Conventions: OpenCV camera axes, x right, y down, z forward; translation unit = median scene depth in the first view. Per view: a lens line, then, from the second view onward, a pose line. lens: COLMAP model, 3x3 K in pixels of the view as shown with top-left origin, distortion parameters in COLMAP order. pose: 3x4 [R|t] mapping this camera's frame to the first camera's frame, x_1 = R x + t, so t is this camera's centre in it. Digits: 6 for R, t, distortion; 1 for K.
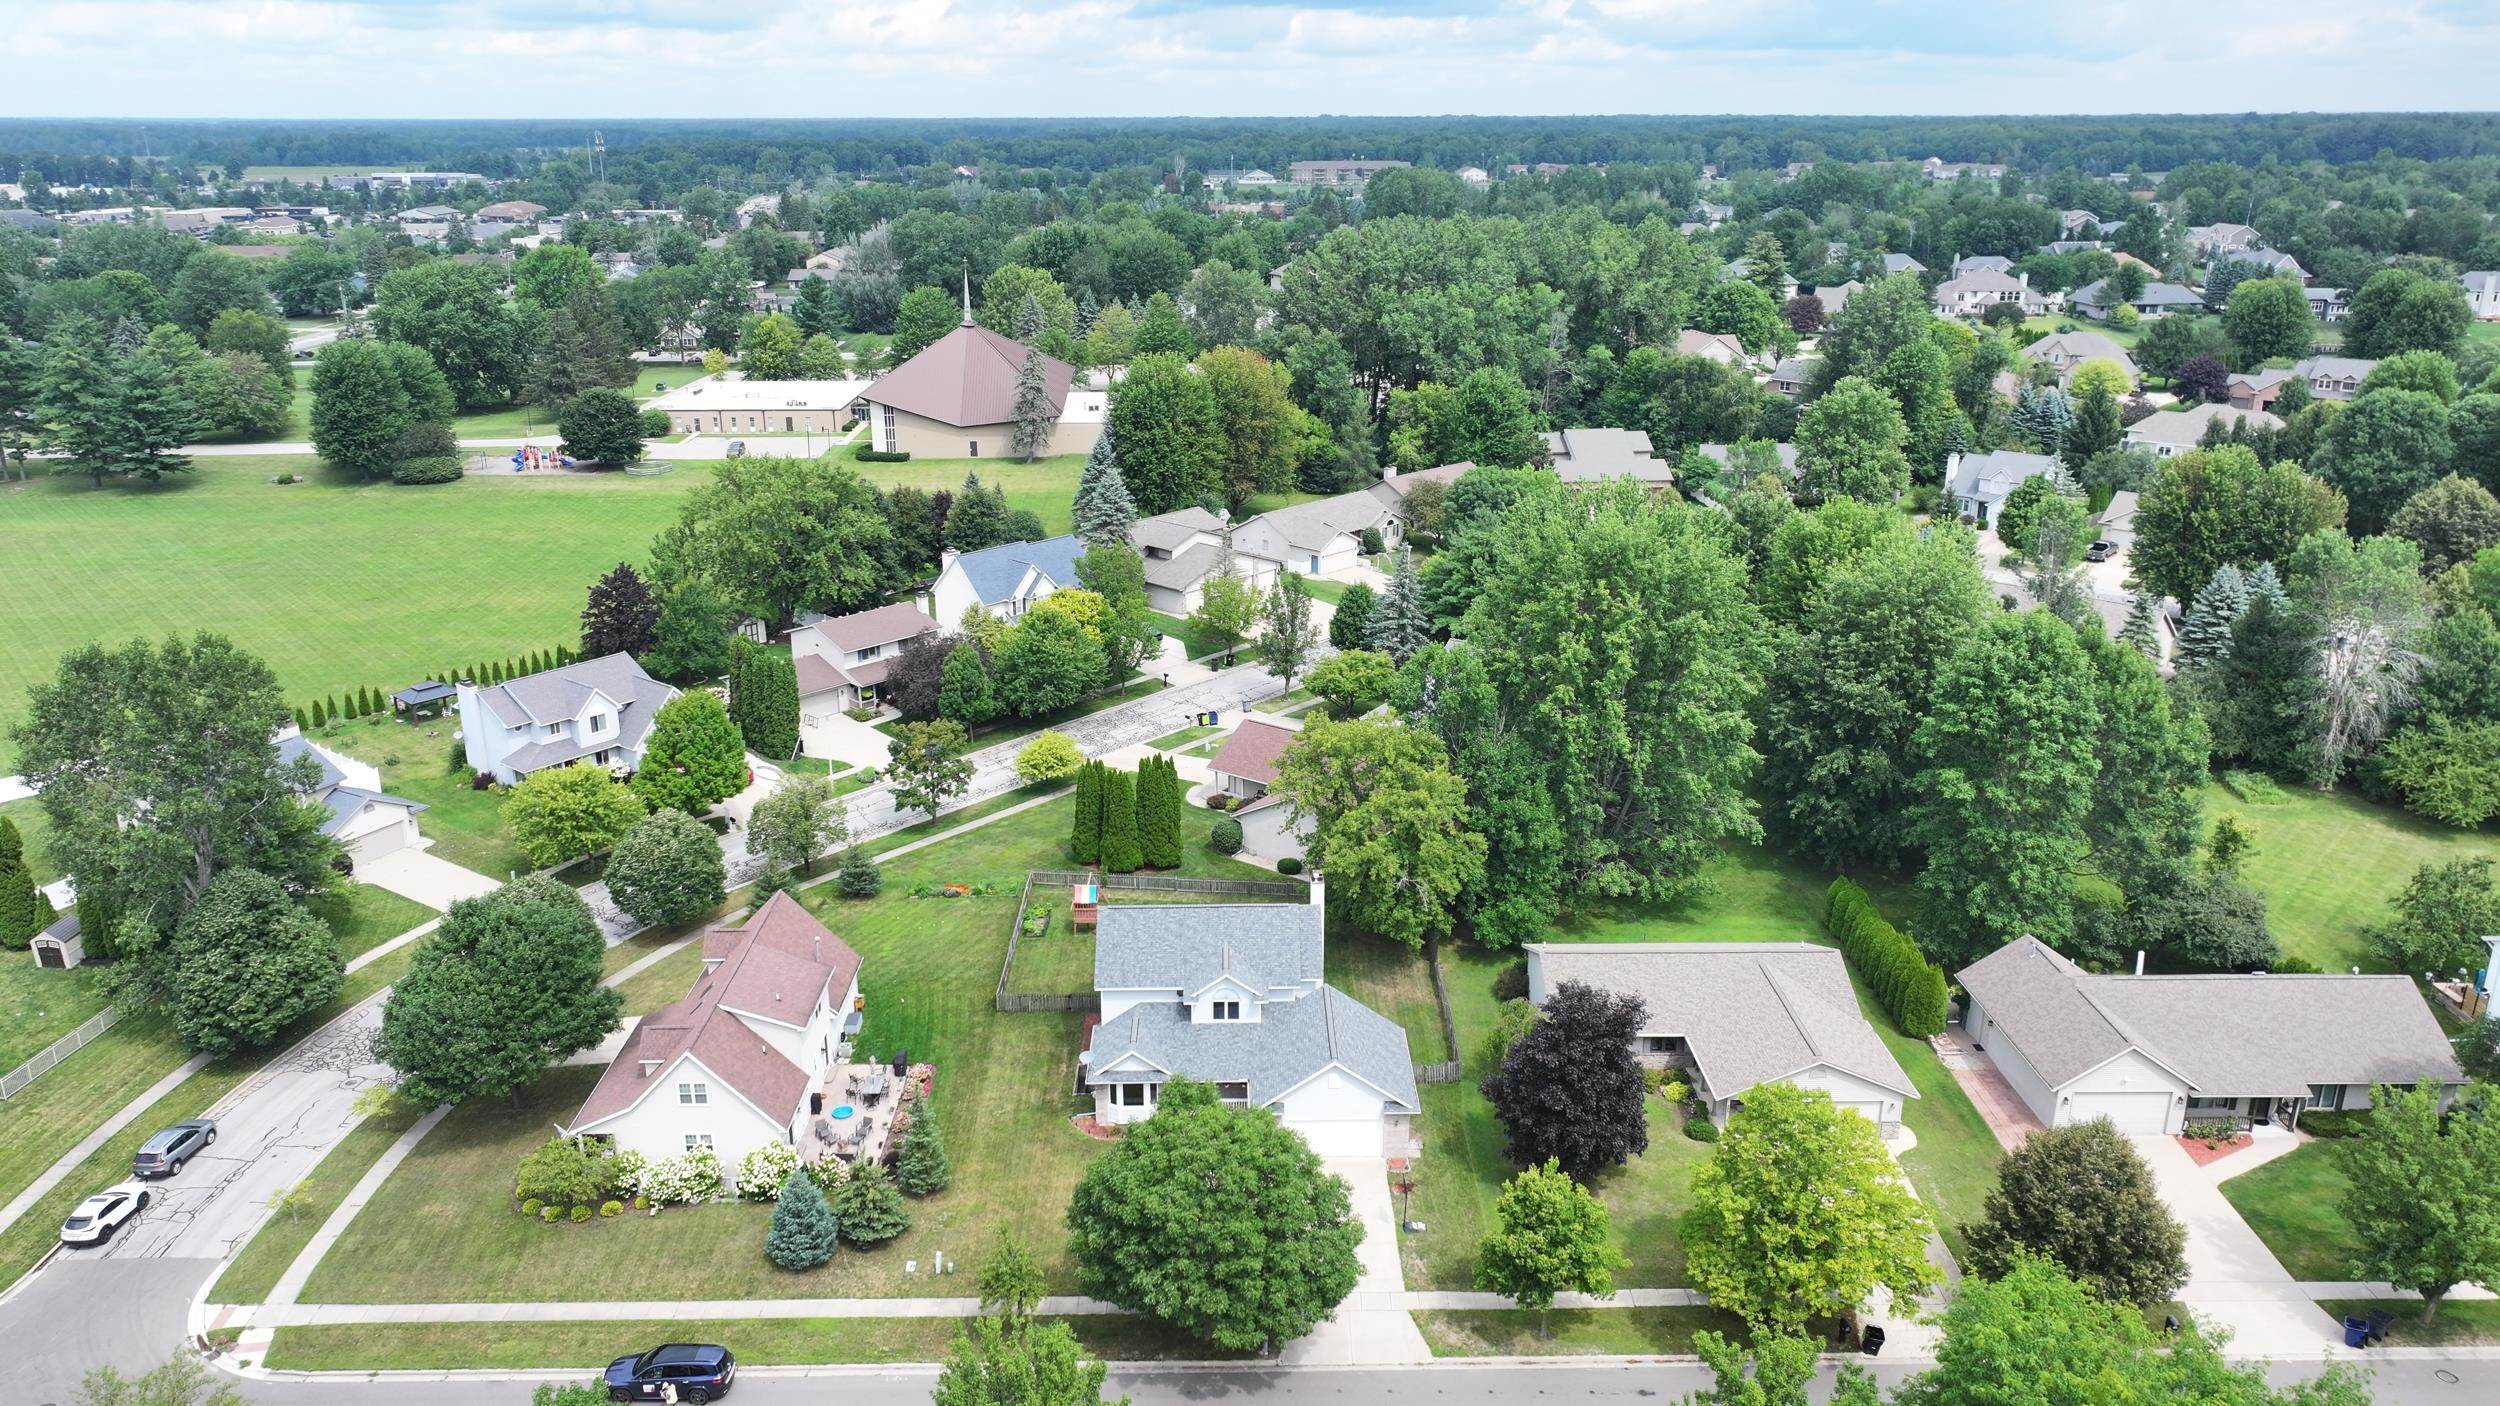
lens RADIAL K [[1749.5, 0, 1242.1], [0, 1749.5, 699.3], [0, 0, 1]] dist [0.012521, -0.005732]
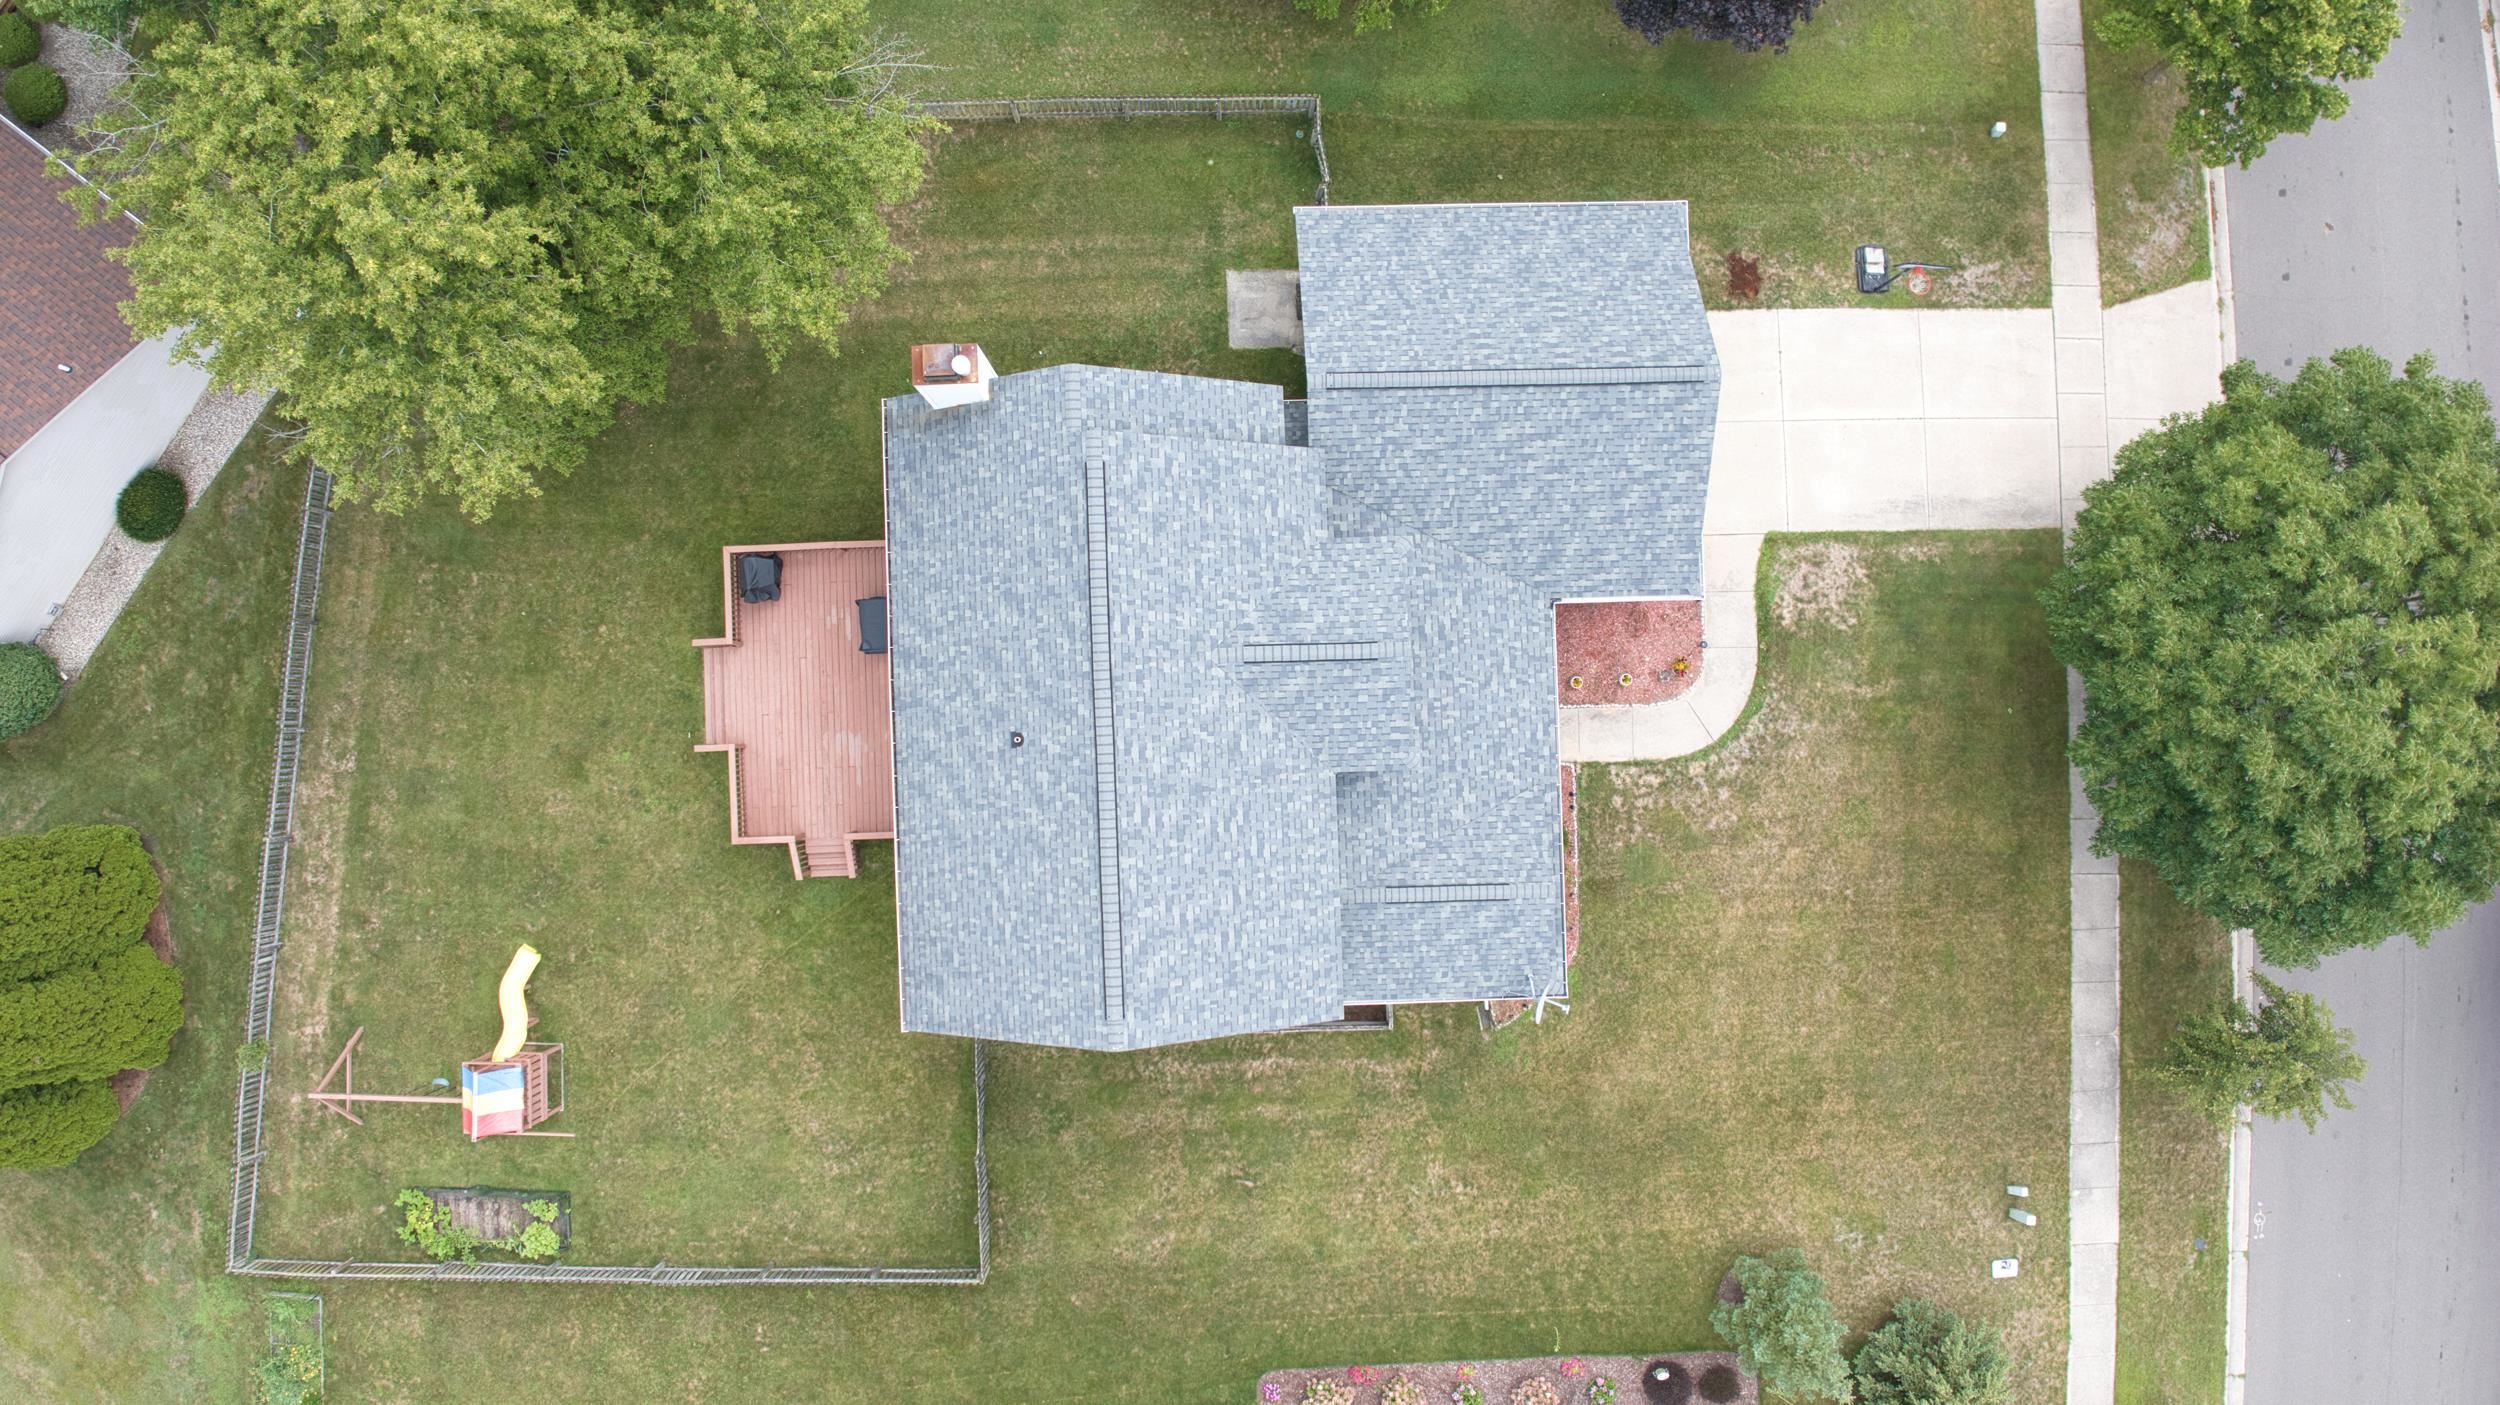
lens RADIAL K [[1758.9, 0, 1236.3], [0, 1758.9, 682.5], [0, 0, 1]] dist [-0.099365, -0.022007]
pose [[-0.016438, -0.999451, 0.028779, -0.021853], [0.311492, 0.022231, 0.949989, -0.162931], [-0.950107, 0.024581, 0.310956, 0.786175]]
